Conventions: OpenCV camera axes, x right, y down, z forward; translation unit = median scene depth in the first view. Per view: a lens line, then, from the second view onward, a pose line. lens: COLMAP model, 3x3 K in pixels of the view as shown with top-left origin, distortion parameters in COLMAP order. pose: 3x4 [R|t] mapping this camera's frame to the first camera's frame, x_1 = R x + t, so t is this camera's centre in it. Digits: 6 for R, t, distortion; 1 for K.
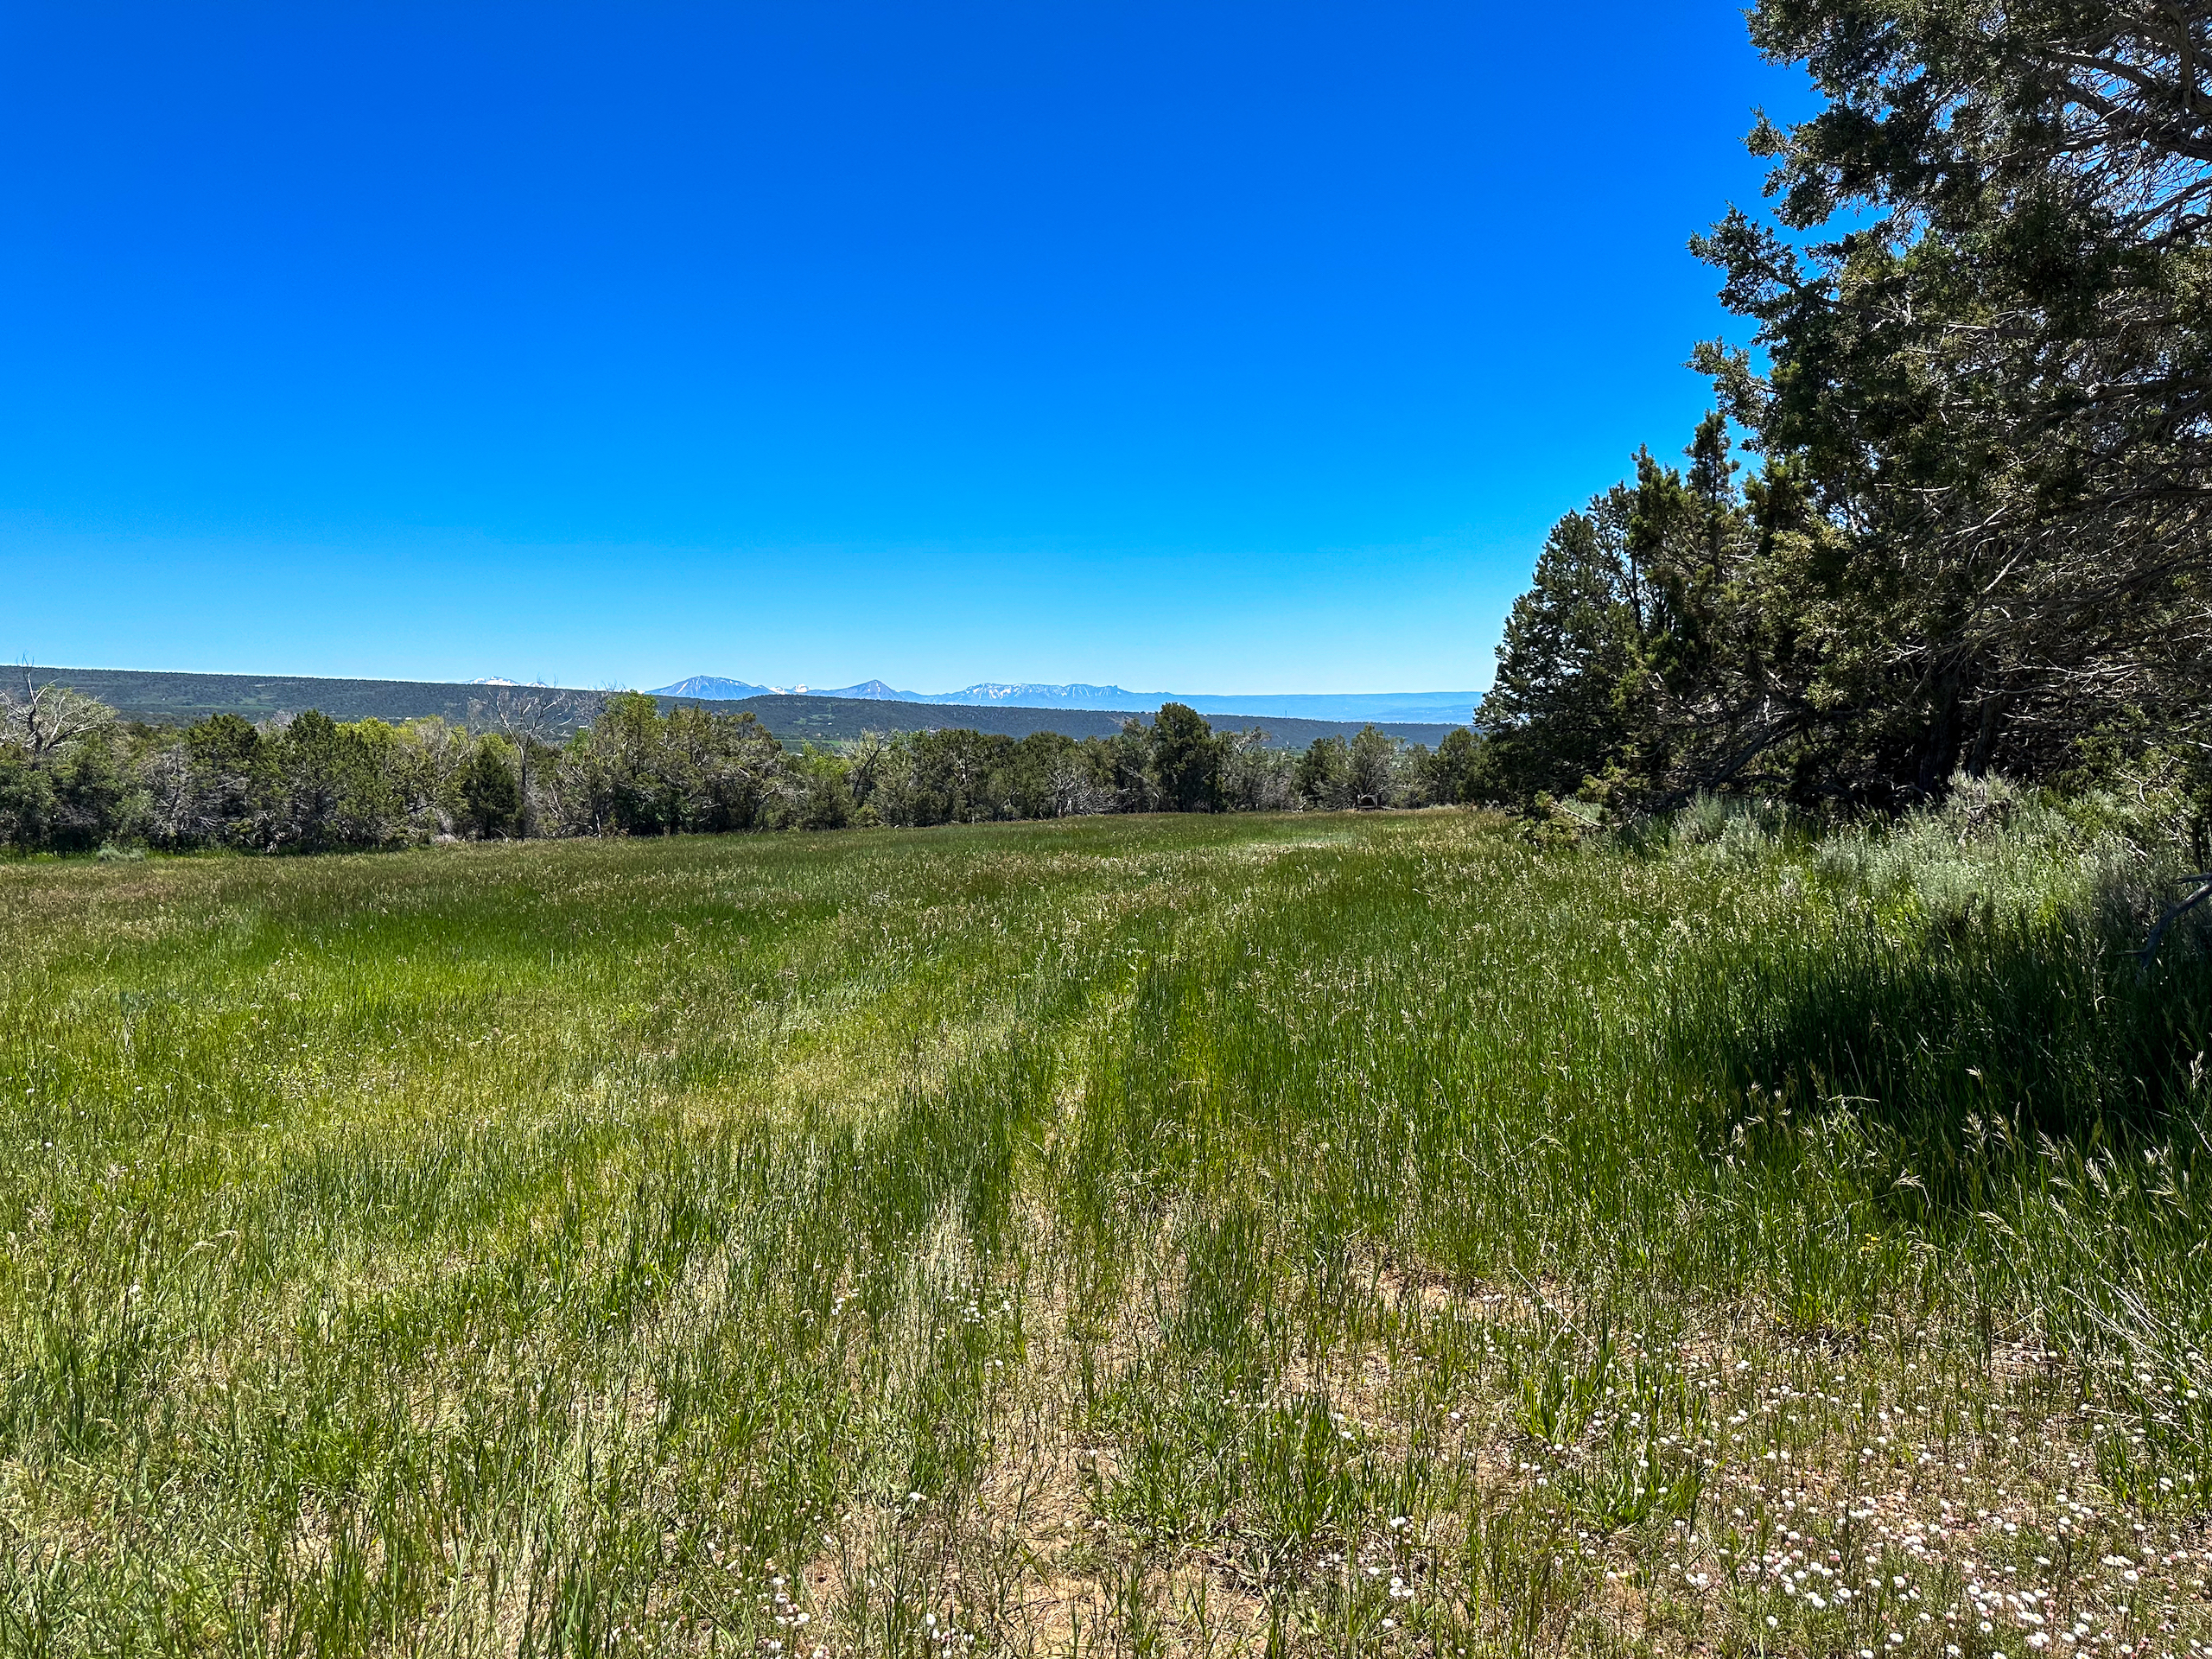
lens RADIAL K [[1538.9, 0, 1099.1], [0, 1538.9, 828.9], [0, 0, 1]] dist [0.117317, -0.161863]
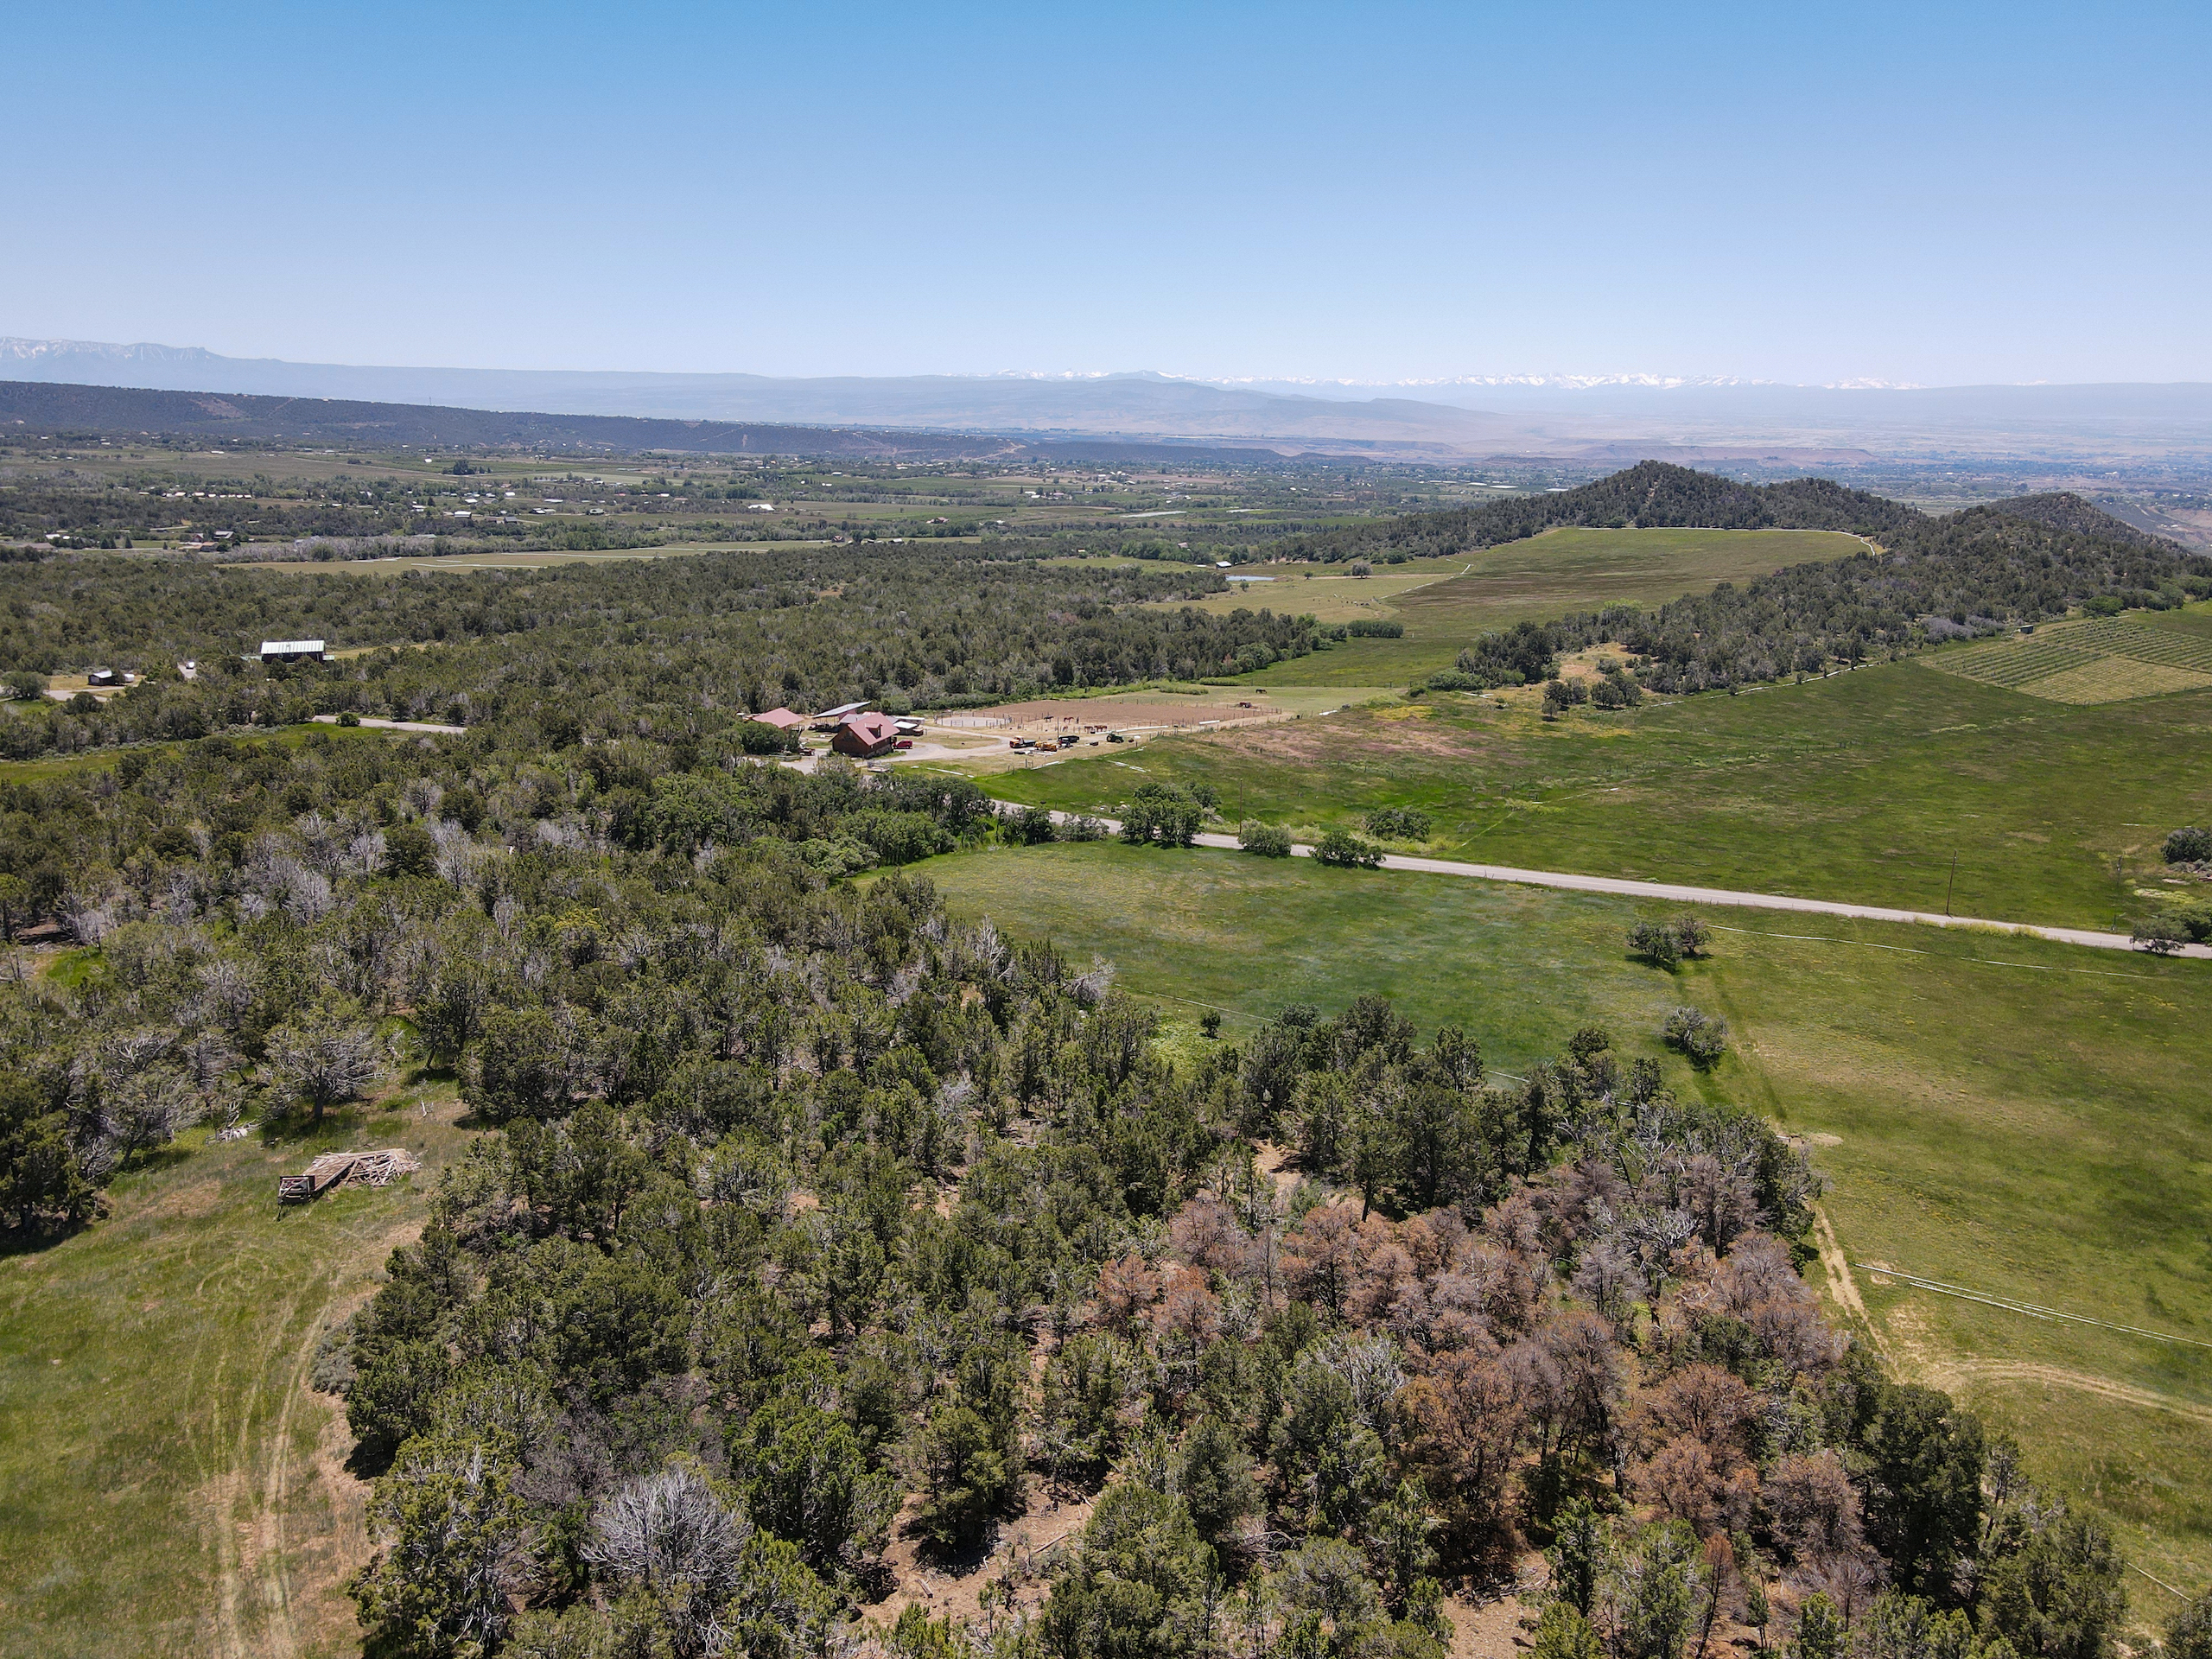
lens RADIAL K [[1628.3, 0, 1105.5], [0, 1628.3, 811.4], [0, 0, 1]] dist [0.007722, 0.012554]
pose [[0.878591, -0.095418, 0.467946, 0.288534], [0.010913, 0.983593, 0.180072, -0.606608], [-0.477450, -0.153103, 0.865217, 0.230582]]
